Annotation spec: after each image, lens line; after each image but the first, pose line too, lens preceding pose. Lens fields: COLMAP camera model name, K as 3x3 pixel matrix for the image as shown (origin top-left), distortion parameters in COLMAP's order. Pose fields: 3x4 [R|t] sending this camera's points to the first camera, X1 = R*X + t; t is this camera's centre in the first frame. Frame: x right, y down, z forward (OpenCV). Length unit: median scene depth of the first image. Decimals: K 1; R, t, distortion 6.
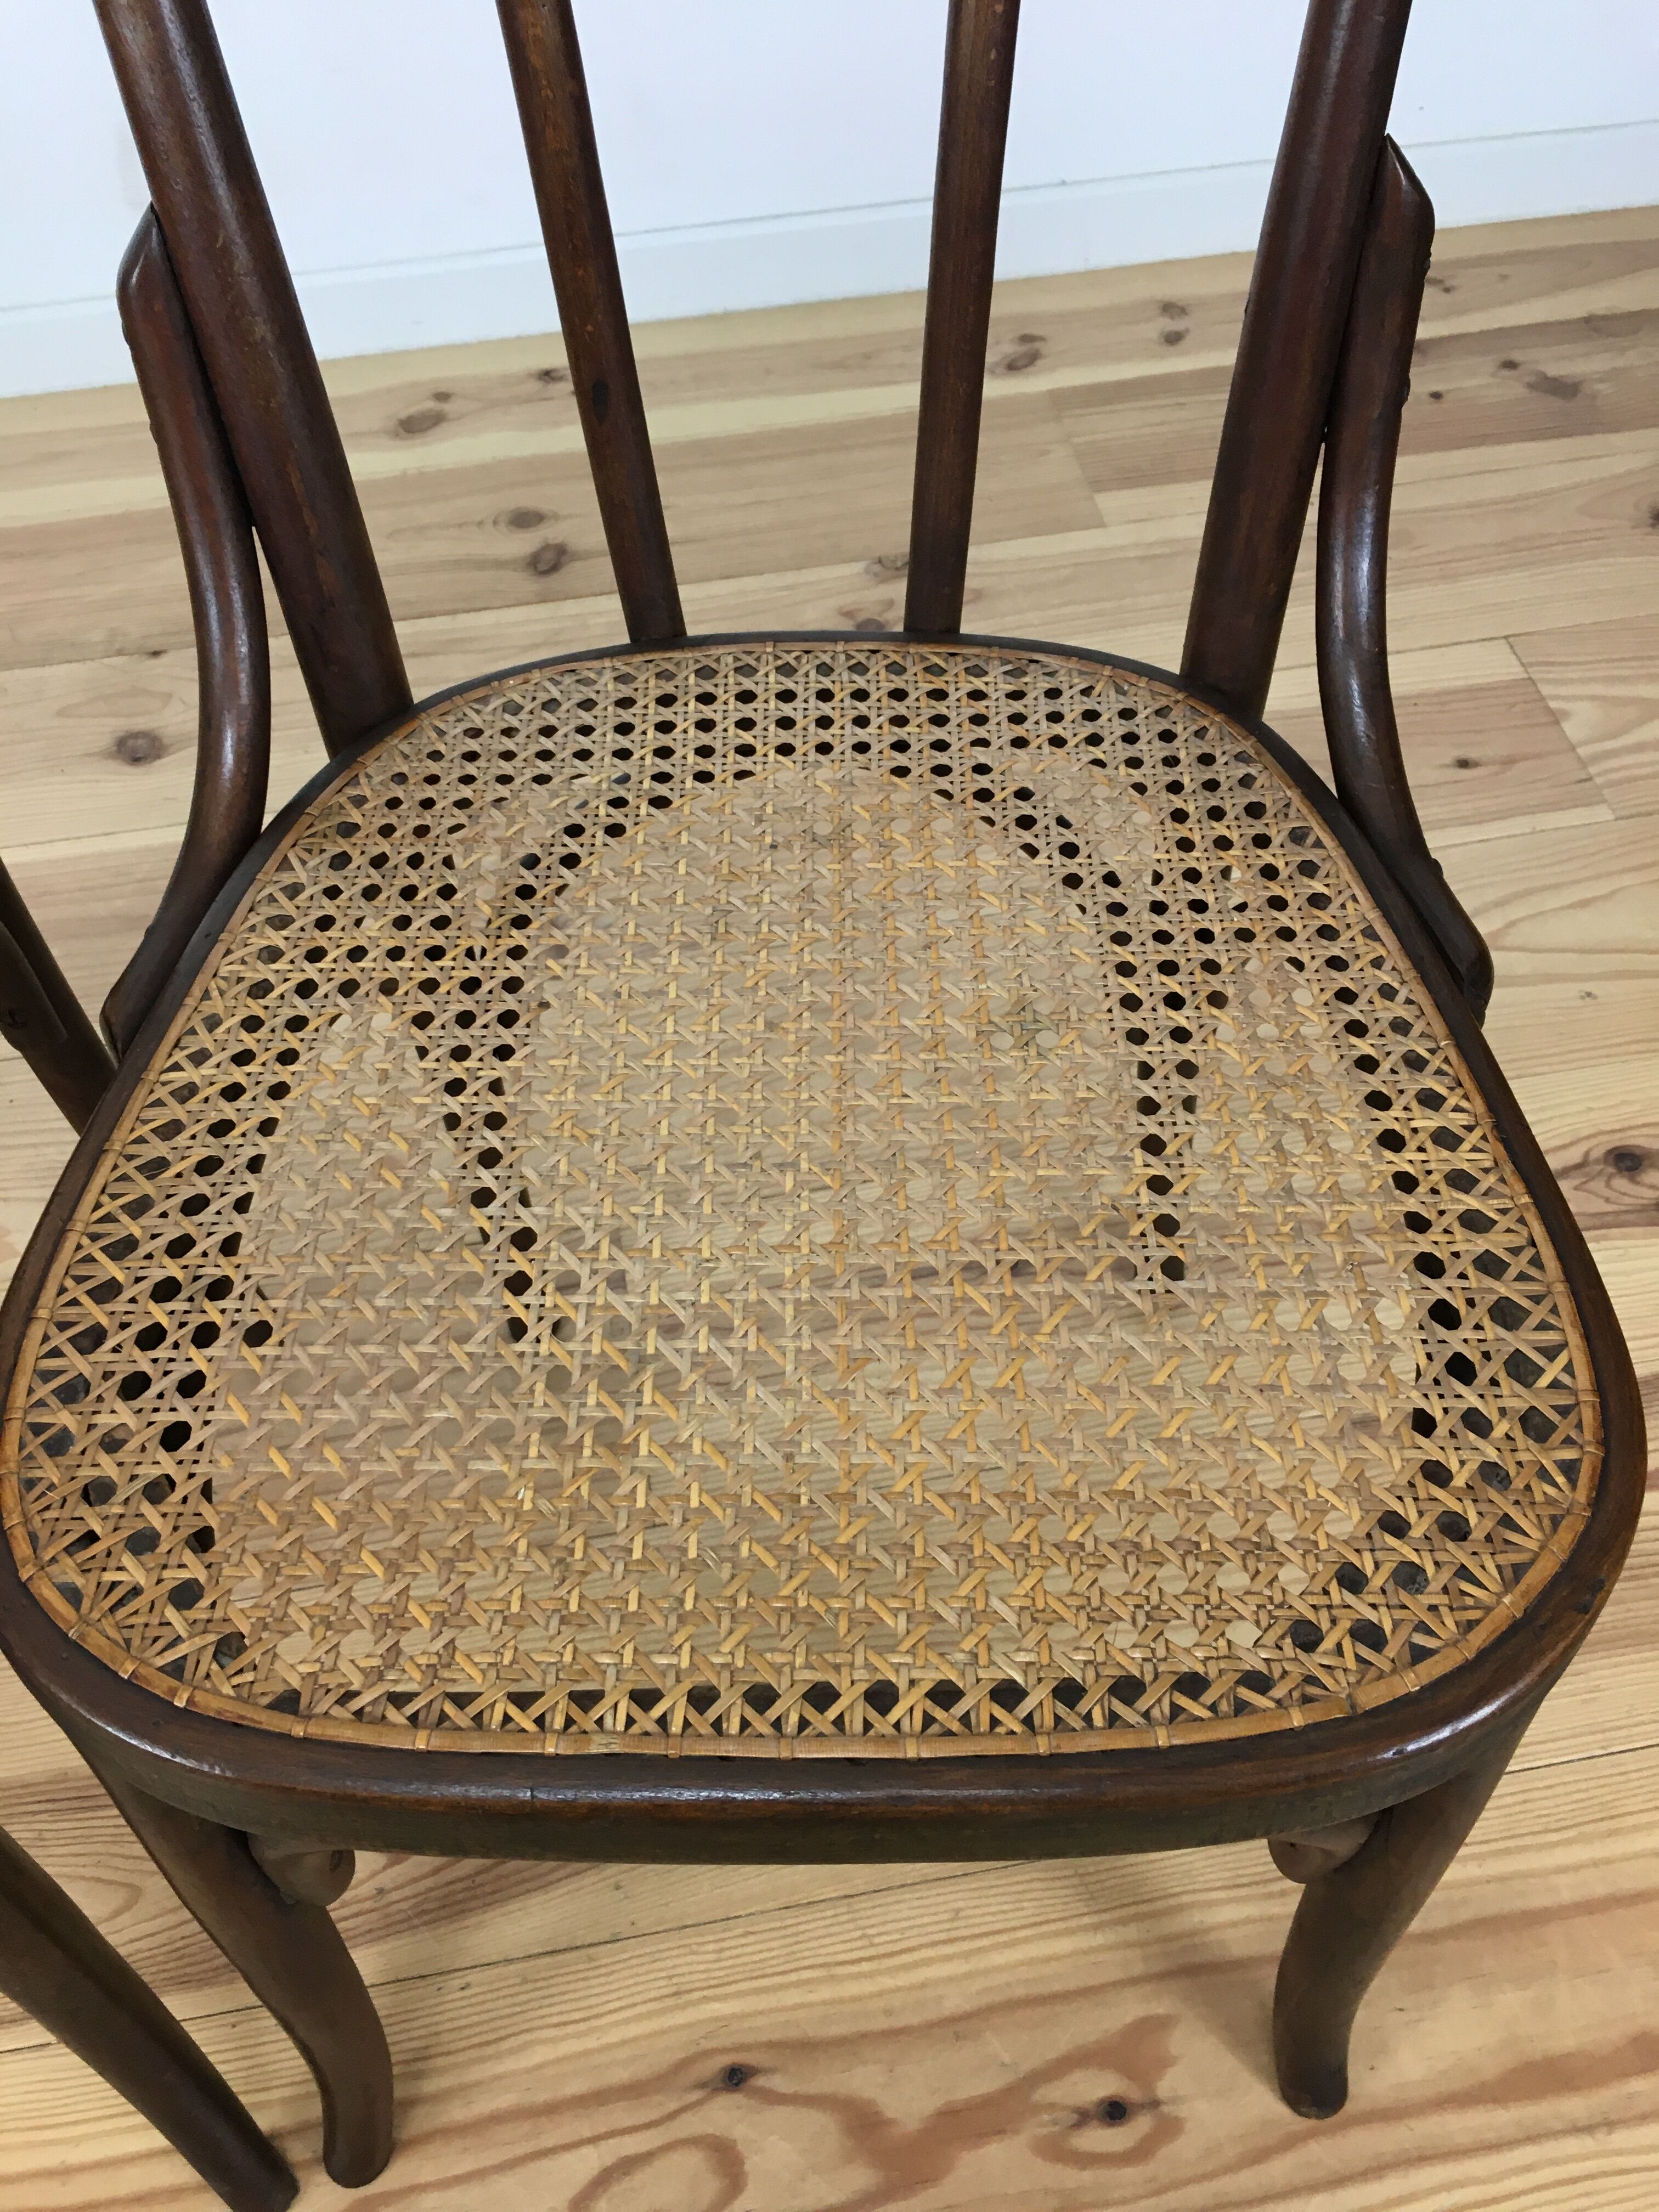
lens RADIAL K [[1905.9, 0, 841.0], [0, 1905.9, 1114.3], [0, 0, 1]] dist [0.076363, -0.125546]
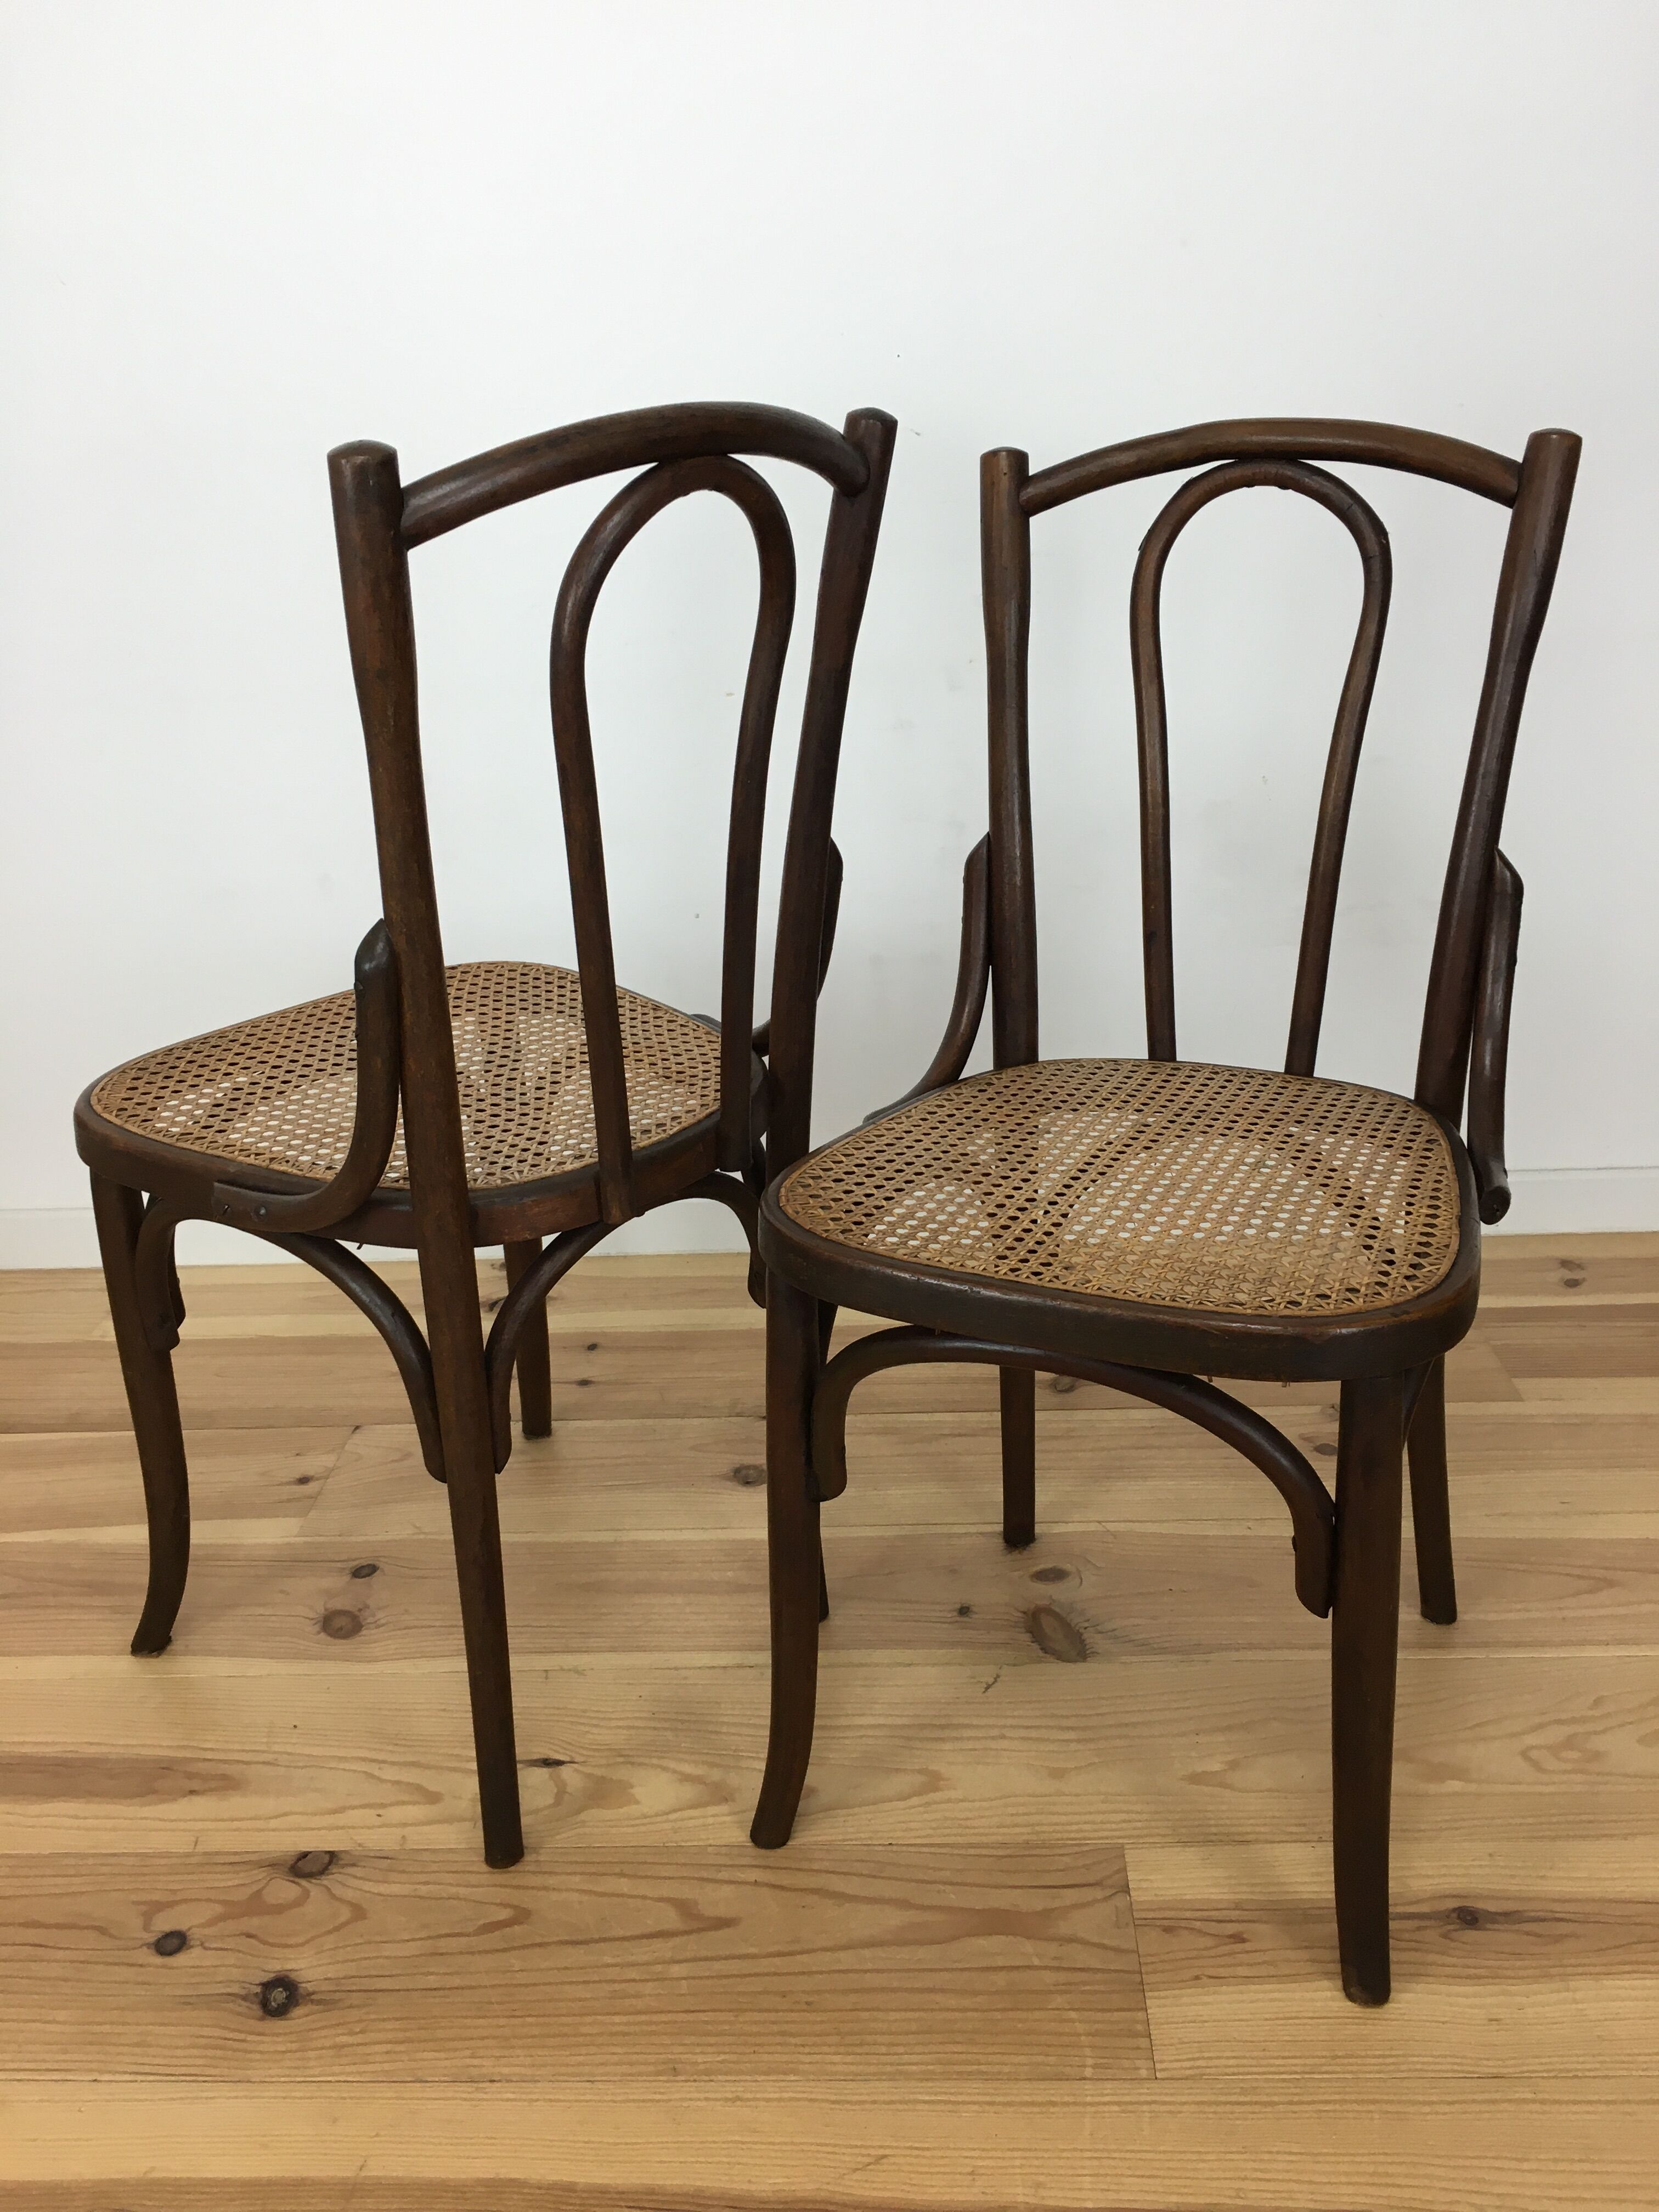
lens RADIAL K [[1905.9, 0, 831.1], [0, 1905.9, 1096.8], [0, 0, 1]] dist [0.076363, -0.125546]
pose [[0.977579, 0.057808, -0.202481, -0.070681], [-0.153675, 0.853252, -0.498342, 0.257403], [0.143959, 0.518285, 0.843005, -0.248696]]
